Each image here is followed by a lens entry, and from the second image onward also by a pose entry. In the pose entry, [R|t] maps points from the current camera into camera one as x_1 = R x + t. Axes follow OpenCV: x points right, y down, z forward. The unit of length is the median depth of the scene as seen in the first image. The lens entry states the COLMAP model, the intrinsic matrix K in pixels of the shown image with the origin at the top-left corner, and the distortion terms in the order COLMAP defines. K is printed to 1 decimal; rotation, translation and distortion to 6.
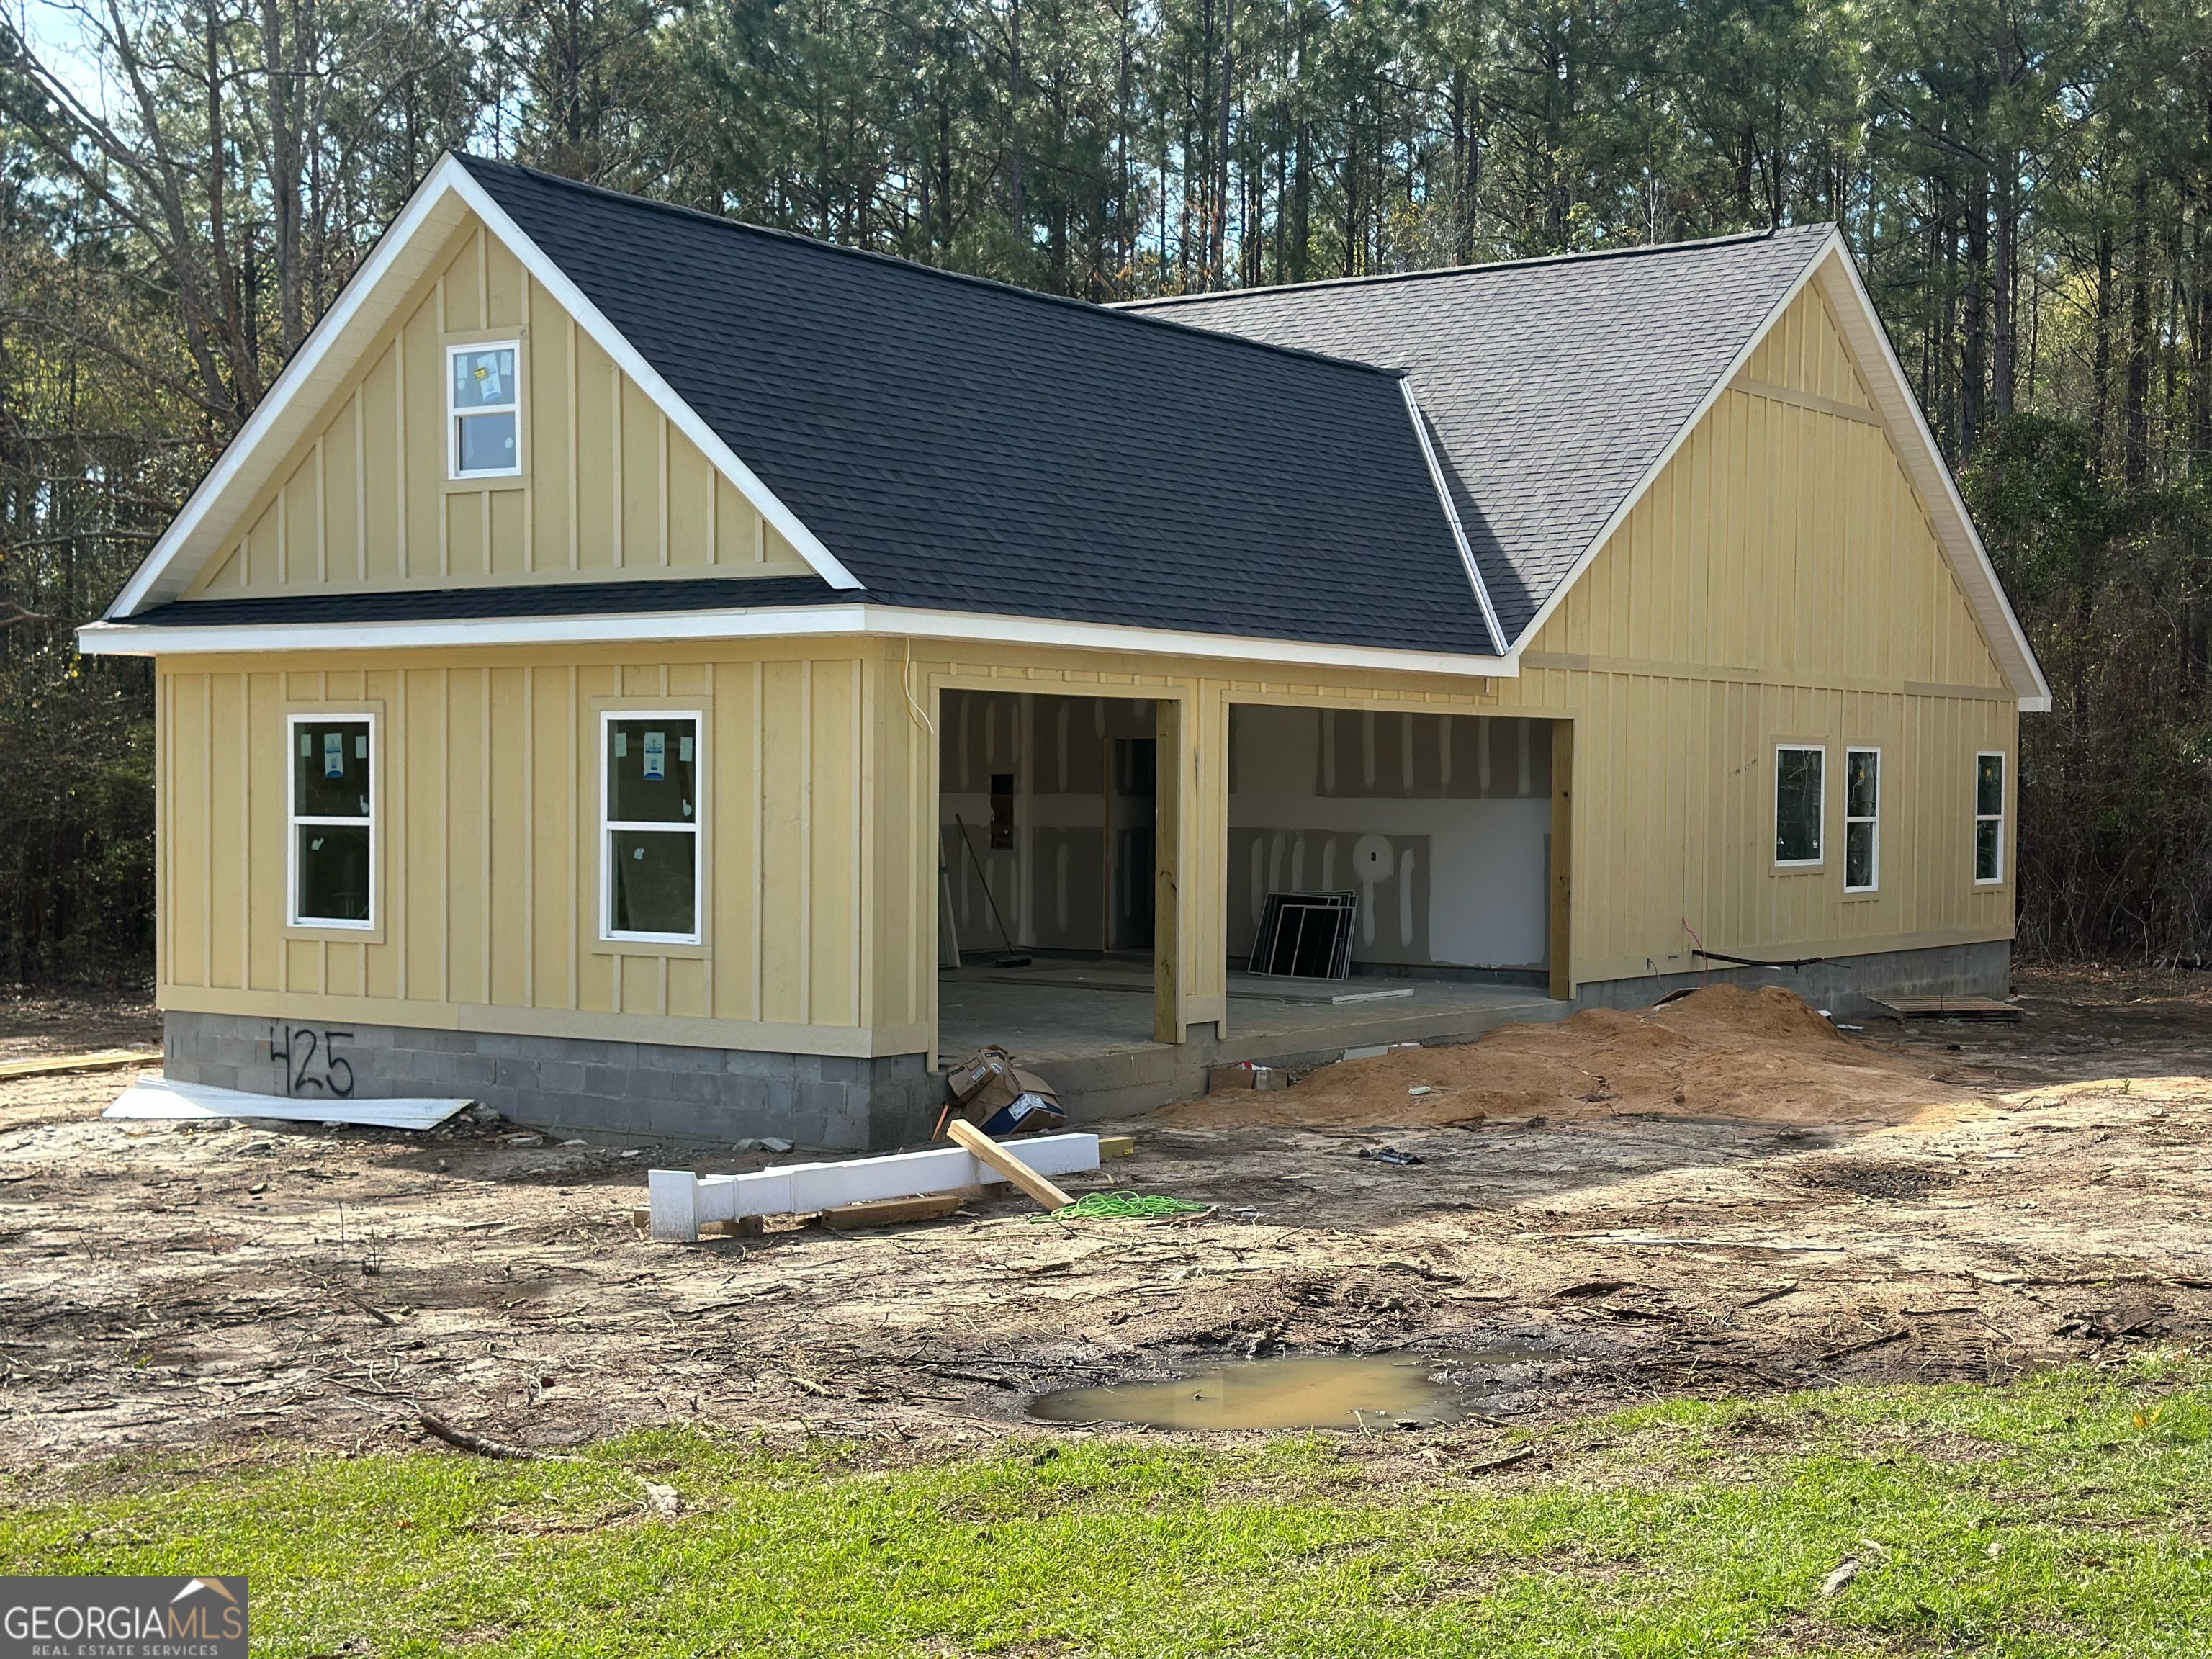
lens RADIAL K [[3092.1, 0, 1106.0], [0, 3092.1, 829.5], [0, 0, 1]] dist [0.173148, -0.003185]
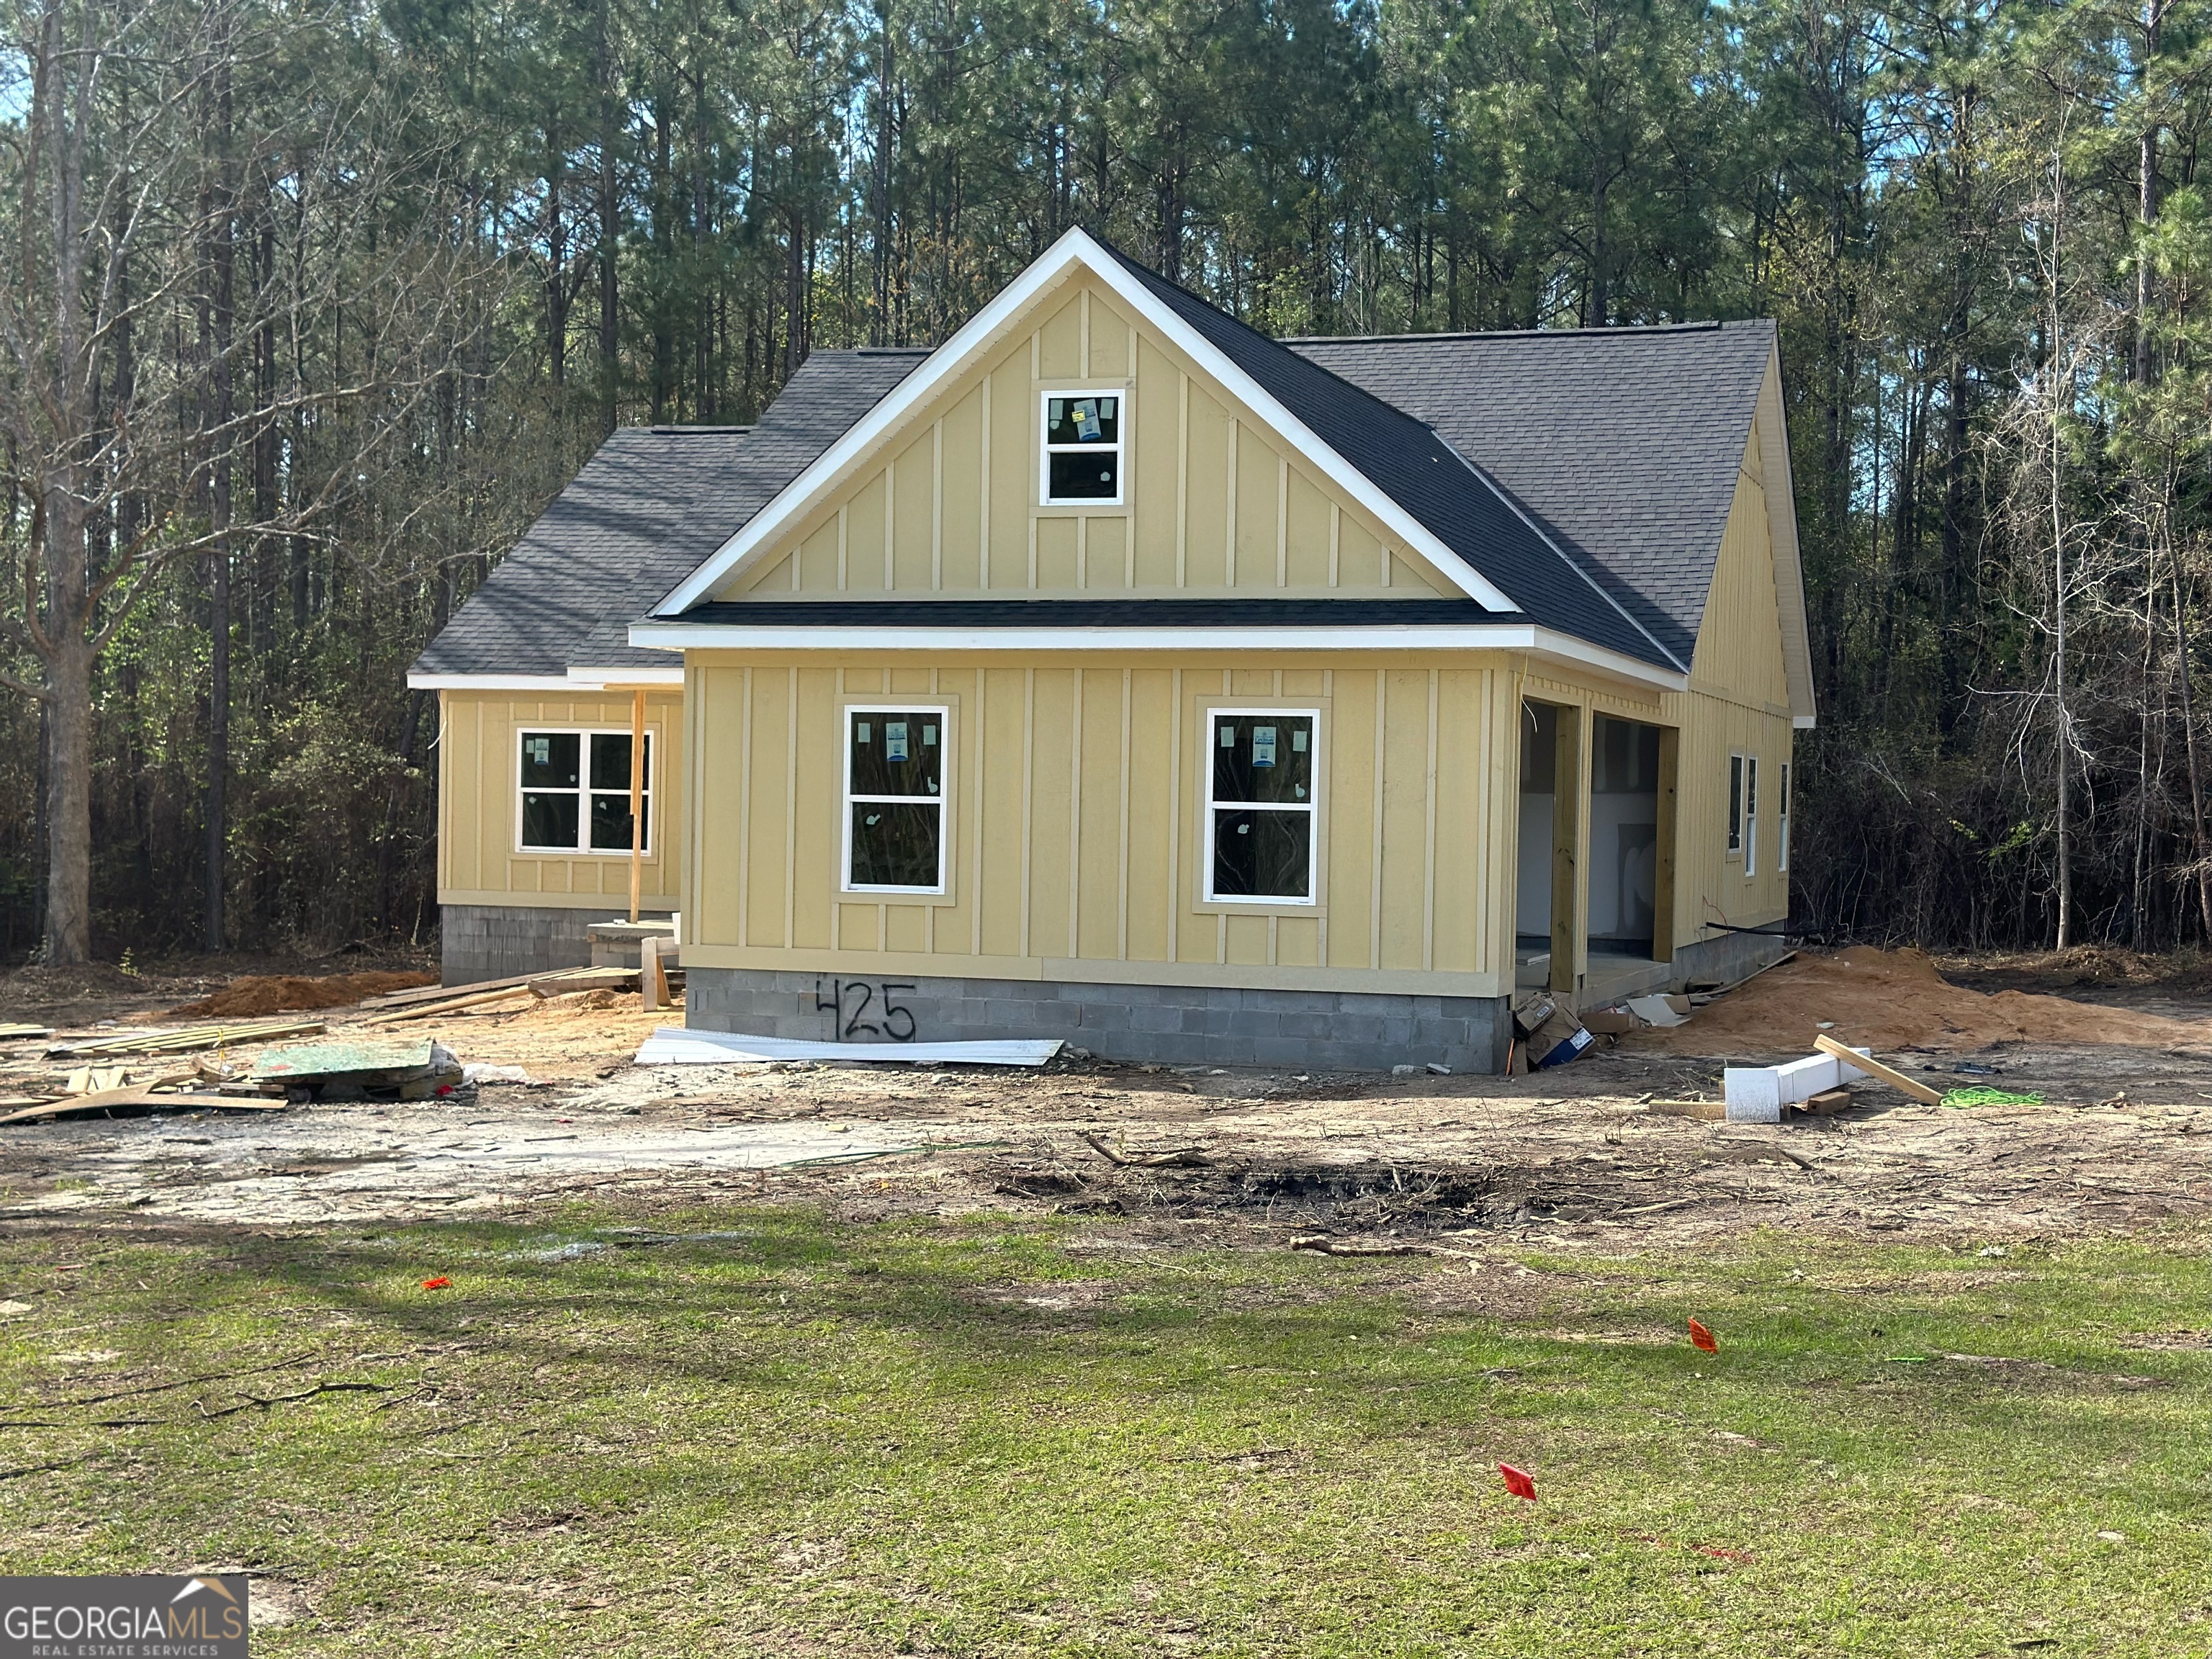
lens RADIAL K [[3092.1, 0, 1106.0], [0, 3092.1, 829.5], [0, 0, 1]] dist [0.173148, -0.003185]
pose [[0.956178, 0.008633, 0.292658, -0.513293], [-0.008261, 0.999963, -0.002506, 0.010684], [-0.292669, -0.000022, 0.956214, -0.104910]]
